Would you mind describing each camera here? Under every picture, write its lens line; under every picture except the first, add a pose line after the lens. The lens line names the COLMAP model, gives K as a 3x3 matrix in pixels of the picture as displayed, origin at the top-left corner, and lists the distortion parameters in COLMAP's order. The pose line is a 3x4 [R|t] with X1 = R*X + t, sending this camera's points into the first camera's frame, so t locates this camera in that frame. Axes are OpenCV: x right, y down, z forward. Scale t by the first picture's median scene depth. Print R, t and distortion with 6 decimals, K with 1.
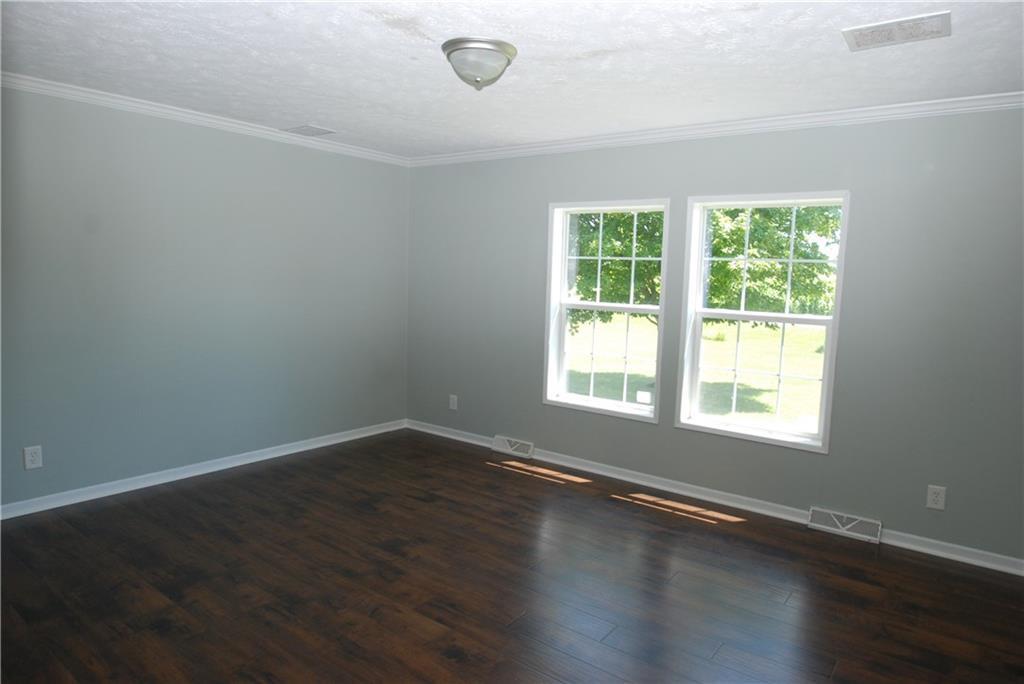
lens RADIAL K [[628.5, 0, 519.8], [0, 628.5, 343.7], [0, 0, 1]] dist [-0.031297, -0.003313]
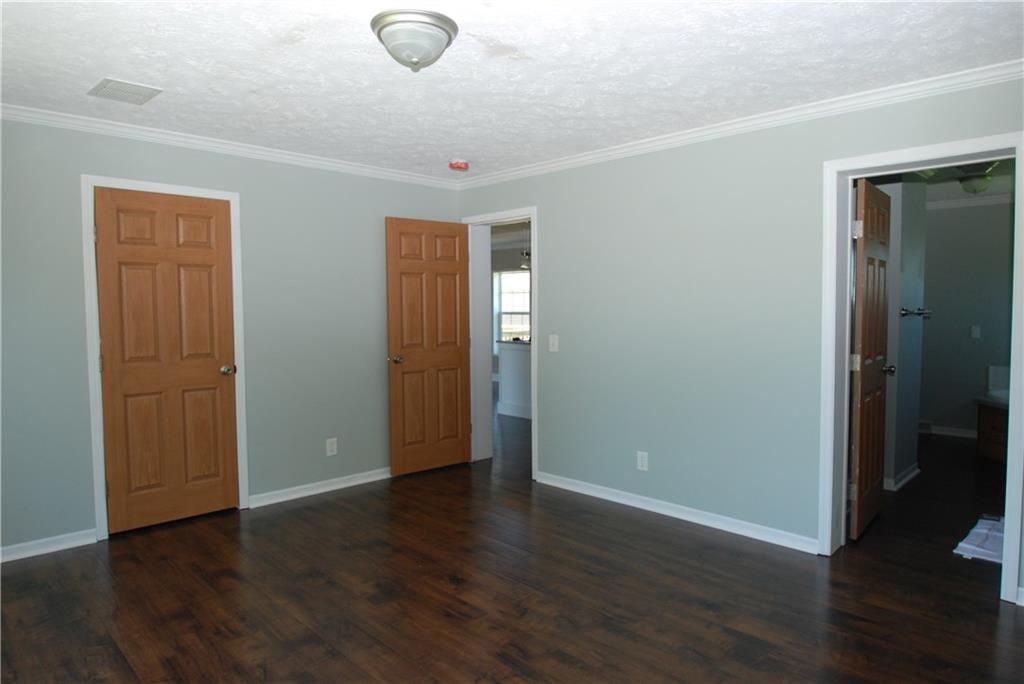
lens RADIAL K [[628.5, 0, 519.8], [0, 628.5, 343.7], [0, 0, 1]] dist [-0.031297, -0.003313]
pose [[-0.988742, -0.035918, 0.145253, -0.349131], [-0.012572, 0.987270, 0.158554, -0.174240], [-0.149099, 0.154943, -0.976607, 1.886418]]
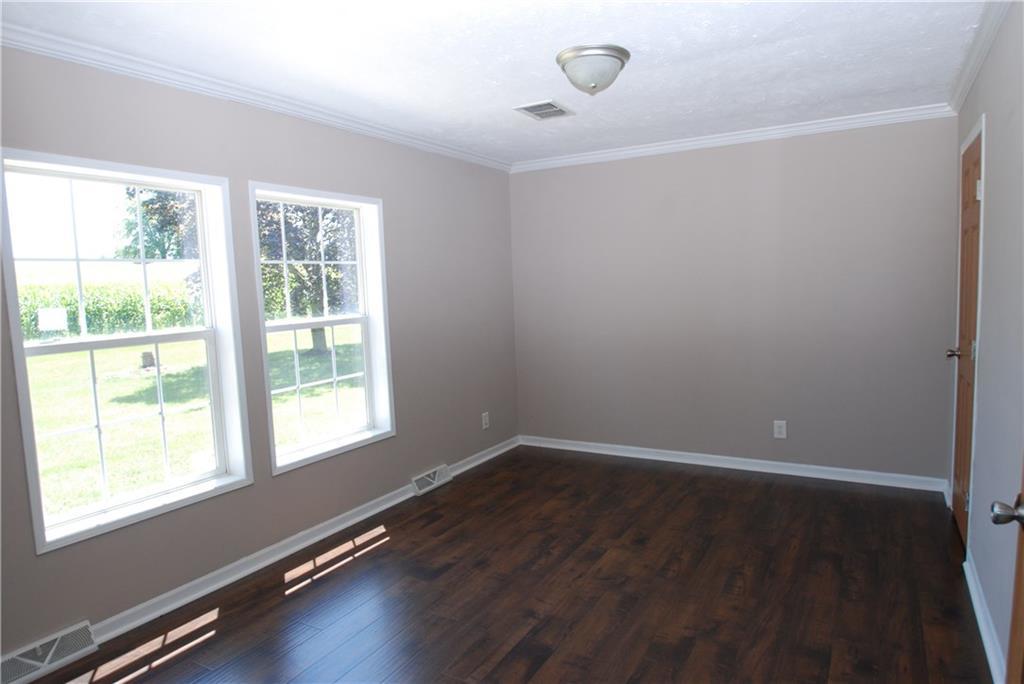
lens RADIAL K [[628.5, 0, 519.8], [0, 628.5, 343.7], [0, 0, 1]] dist [-0.031297, -0.003313]
pose [[-0.119319, -0.130716, 0.984214, -0.989595], [0.138844, 0.979358, 0.146903, -0.187513], [-0.983100, 0.154181, -0.098707, 1.305323]]
